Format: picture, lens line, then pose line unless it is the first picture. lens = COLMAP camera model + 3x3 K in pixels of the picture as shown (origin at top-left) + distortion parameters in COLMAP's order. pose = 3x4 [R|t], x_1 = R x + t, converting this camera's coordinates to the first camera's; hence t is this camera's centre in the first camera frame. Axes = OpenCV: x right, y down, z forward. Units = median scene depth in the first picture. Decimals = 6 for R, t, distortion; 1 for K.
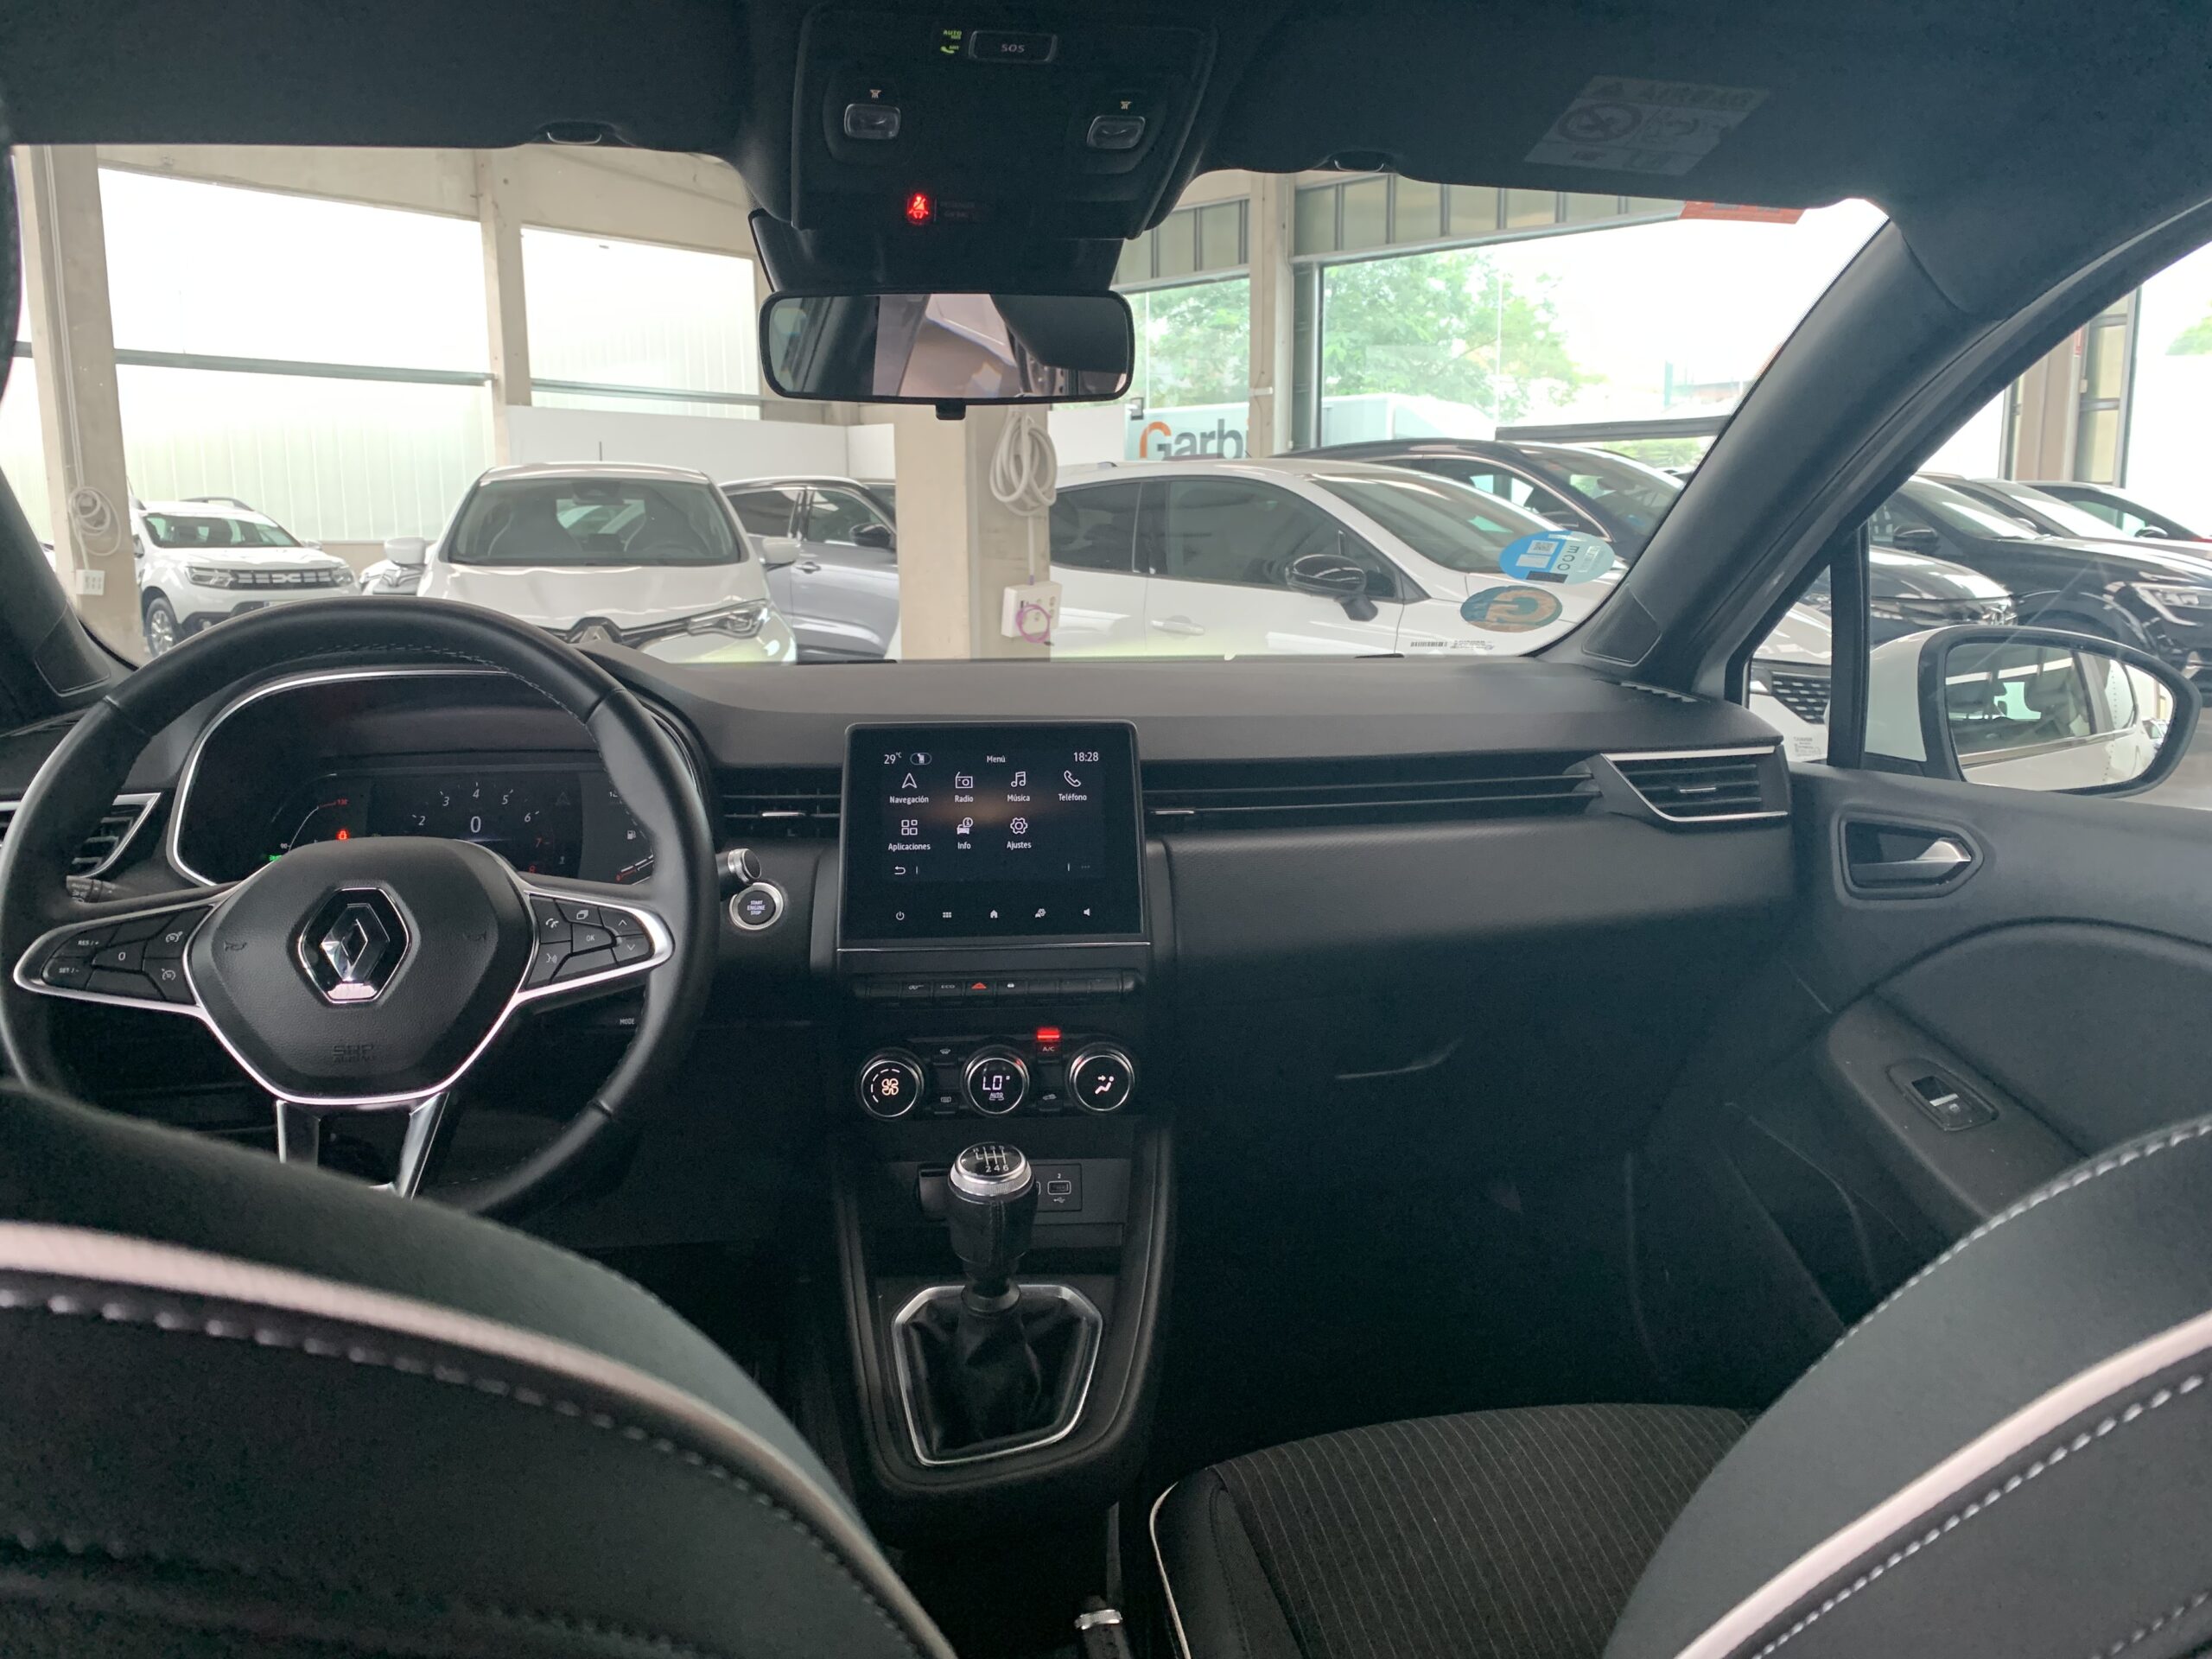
lens RADIAL K [[1693.5, 0, 1124.9], [0, 1693.5, 792.4], [0, 0, 1]] dist [-0.002076, 0.007732]
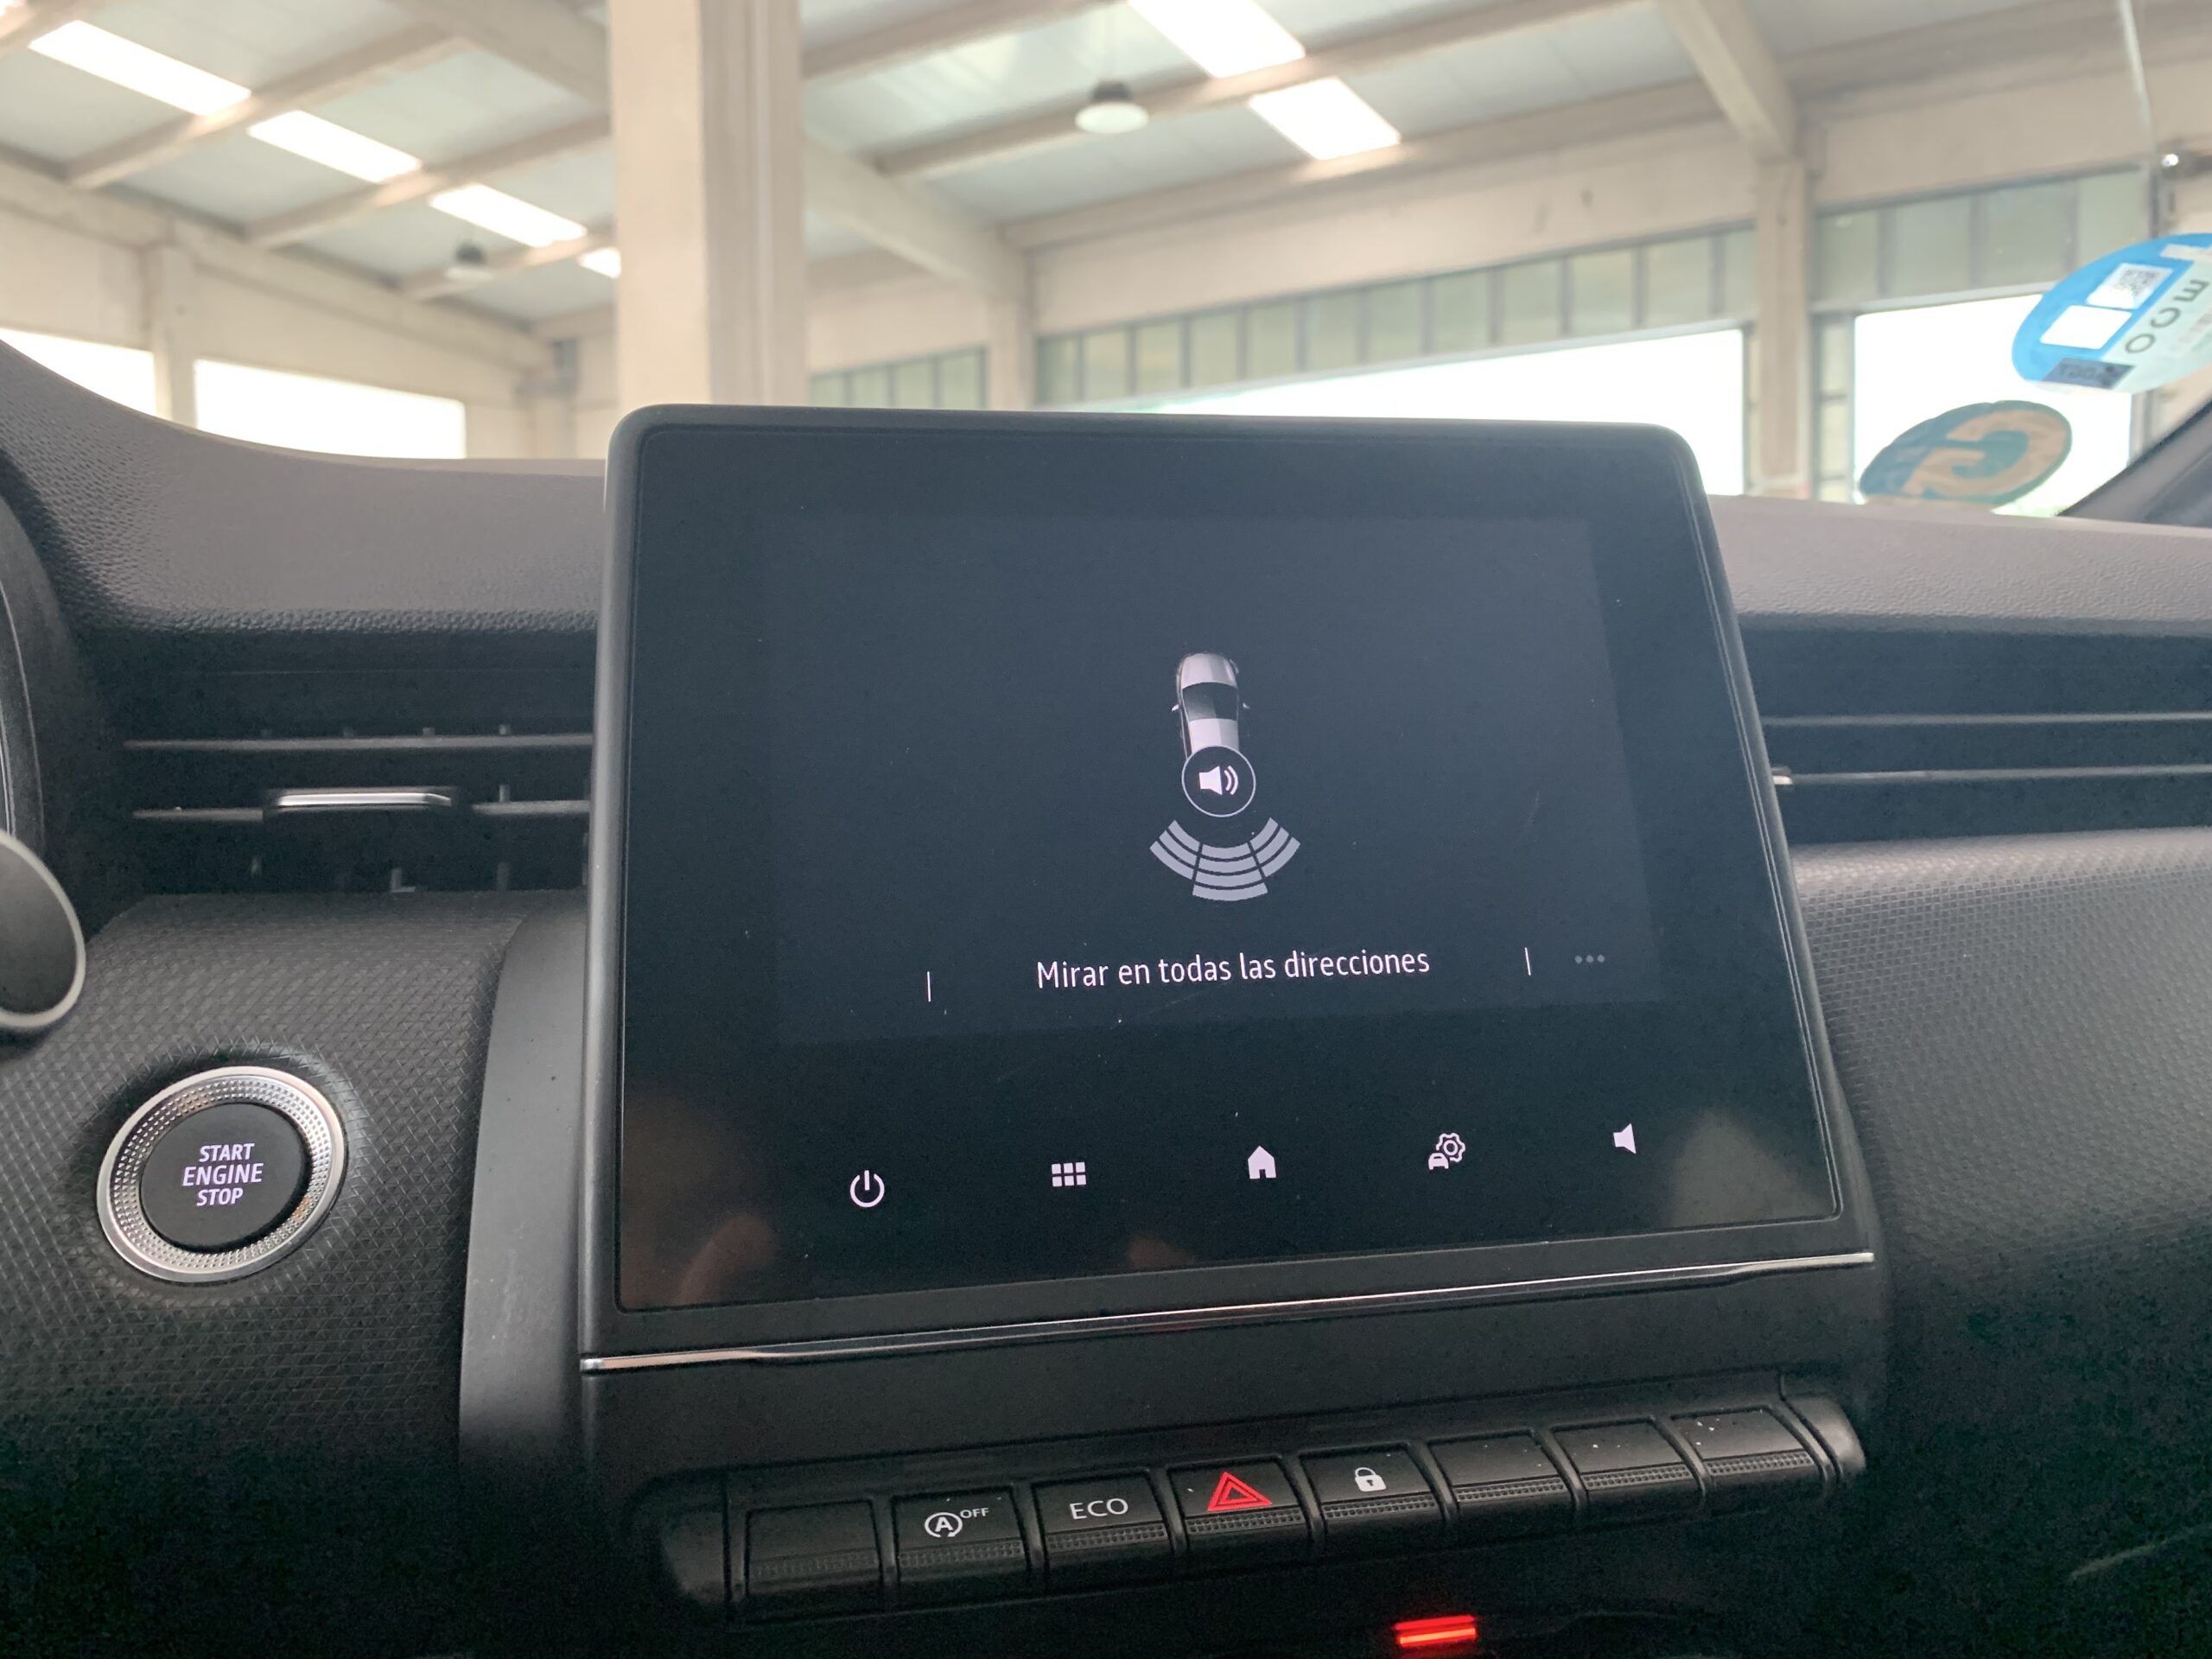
lens RADIAL K [[1693.5, 0, 1091.5], [0, 1693.5, 831.7], [0, 0, 1]] dist [-0.002076, 0.007732]
pose [[0.990169, -0.016141, 0.138941, -0.131461], [0.026577, 0.996935, -0.073587, 0.041700], [-0.137328, 0.076556, 0.987563, 0.753430]]
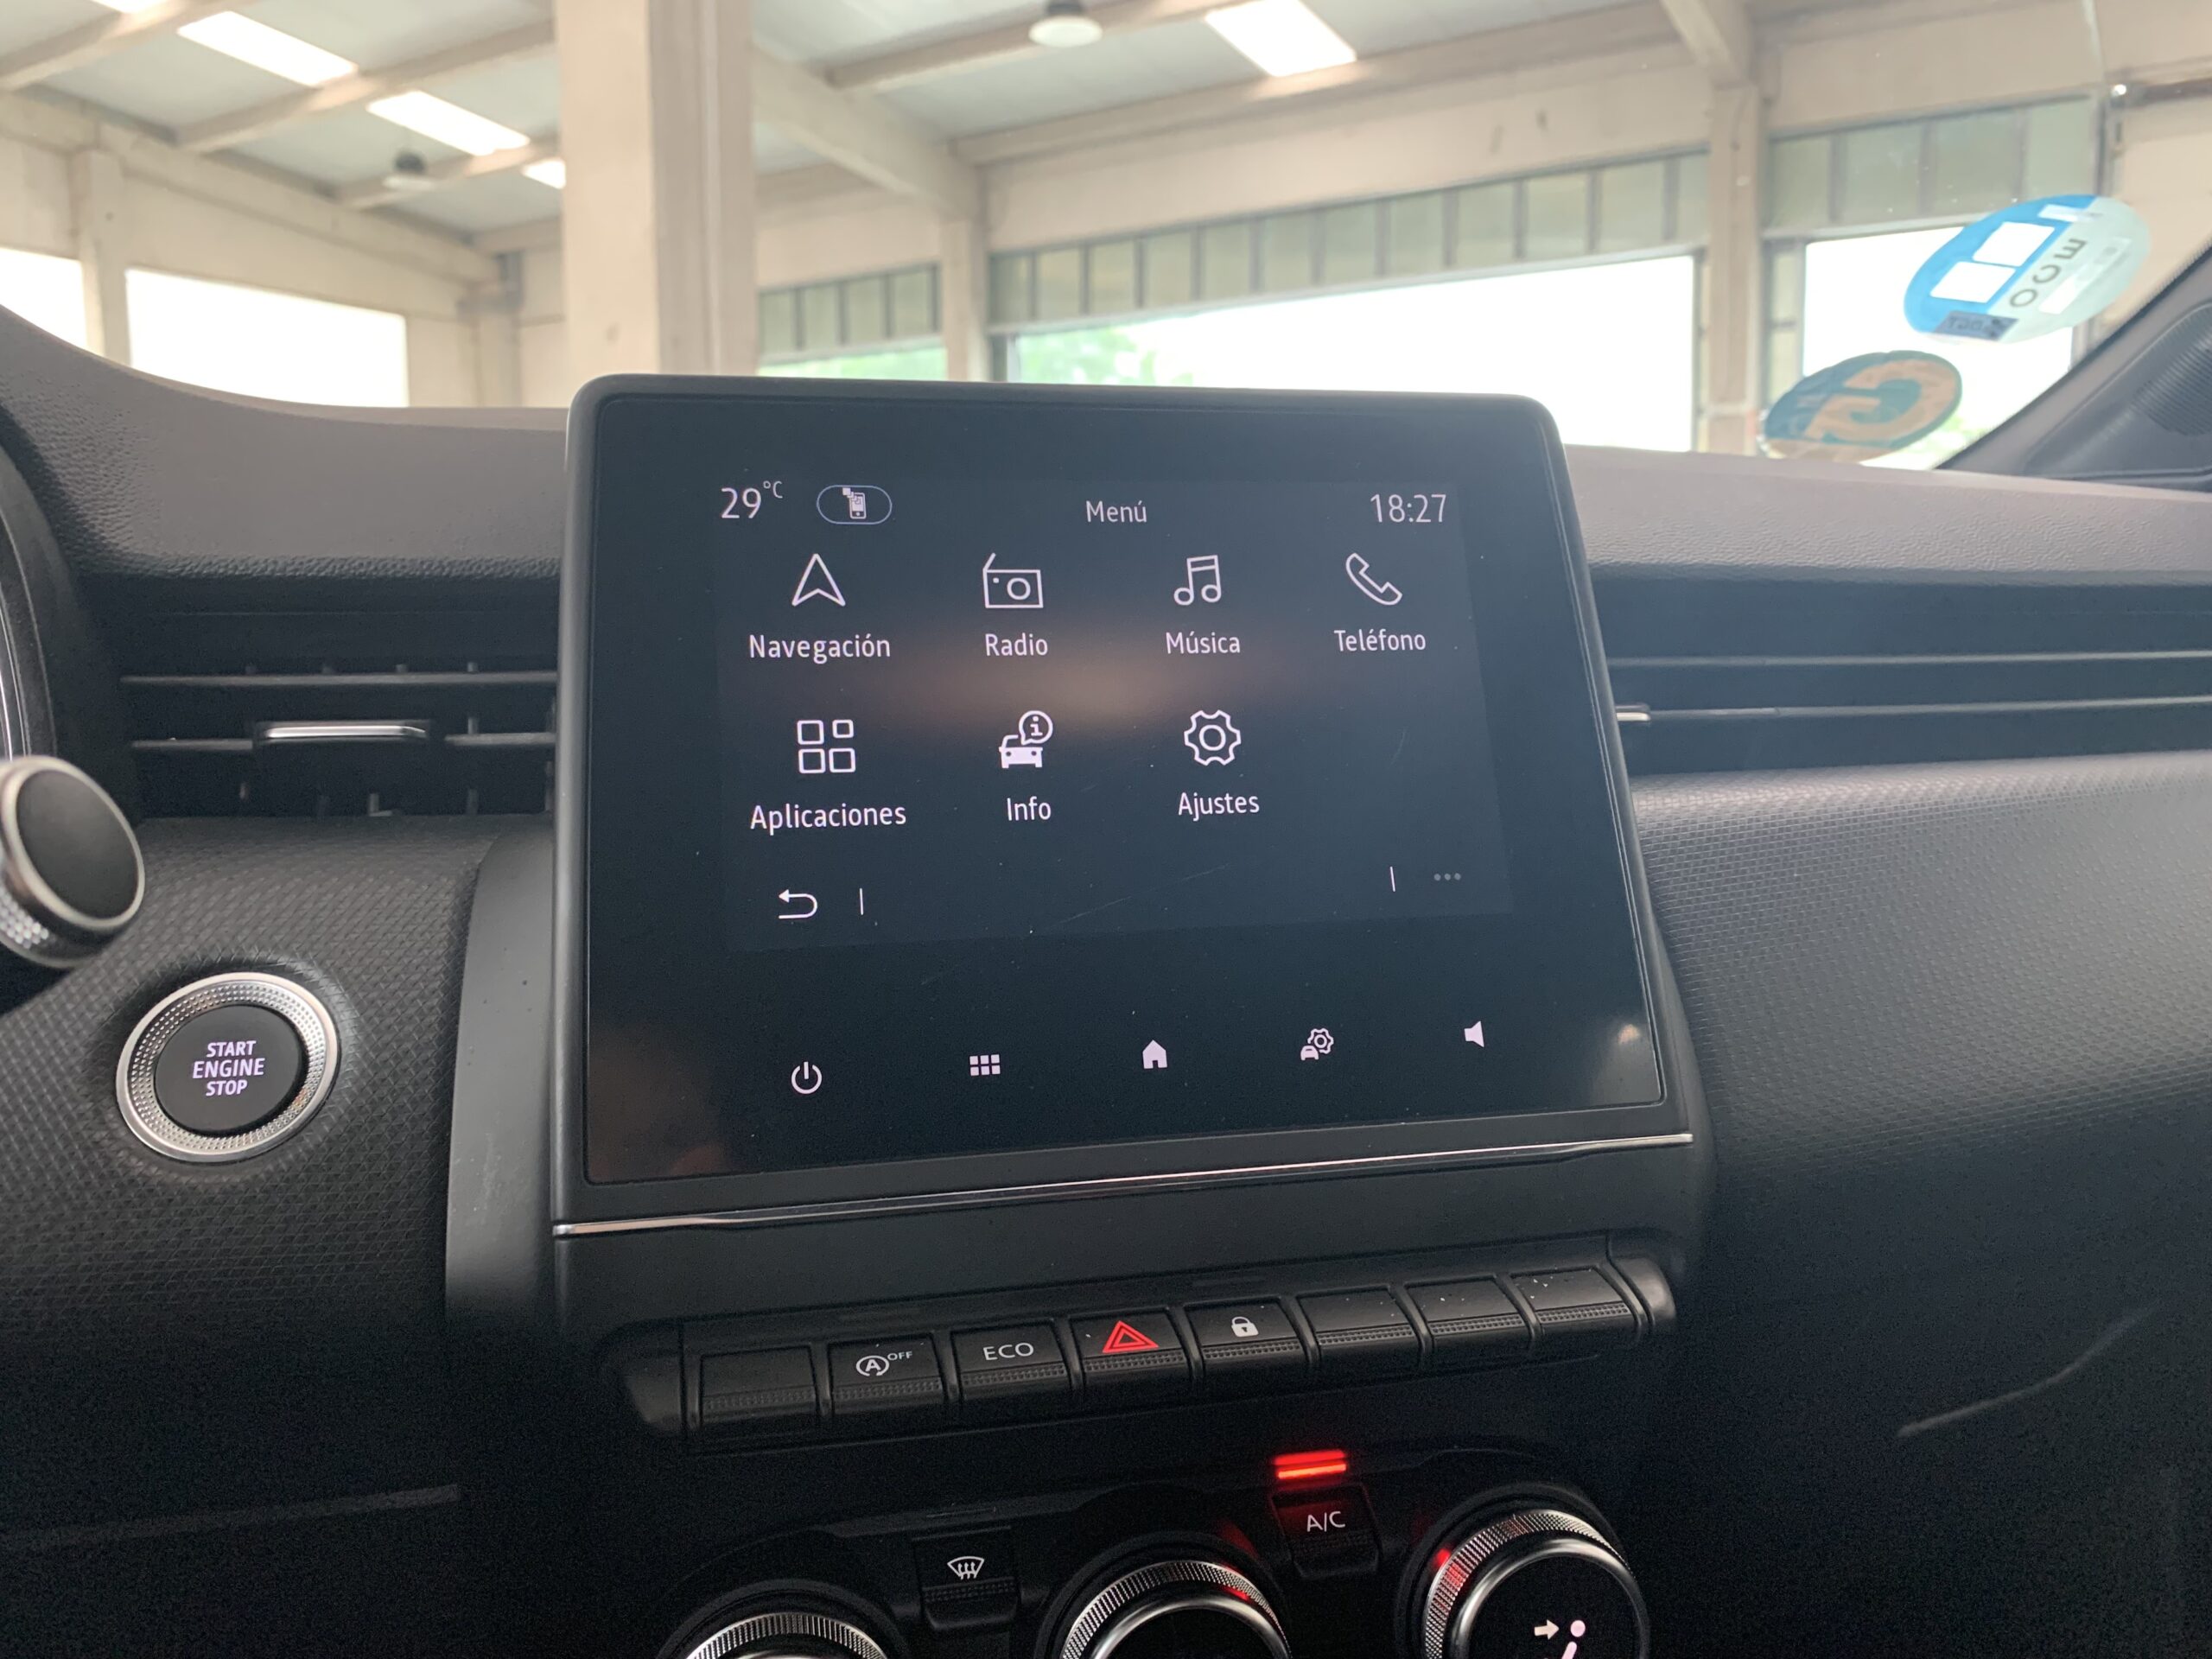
lens RADIAL K [[1693.5, 0, 1093.3], [0, 1693.5, 812.6], [0, 0, 1]] dist [-0.002076, 0.007732]
pose [[0.985826, -0.019206, 0.166668, -0.129584], [0.026031, 0.998905, -0.038862, 0.042710], [-0.165740, 0.042650, 0.985247, 0.722703]]
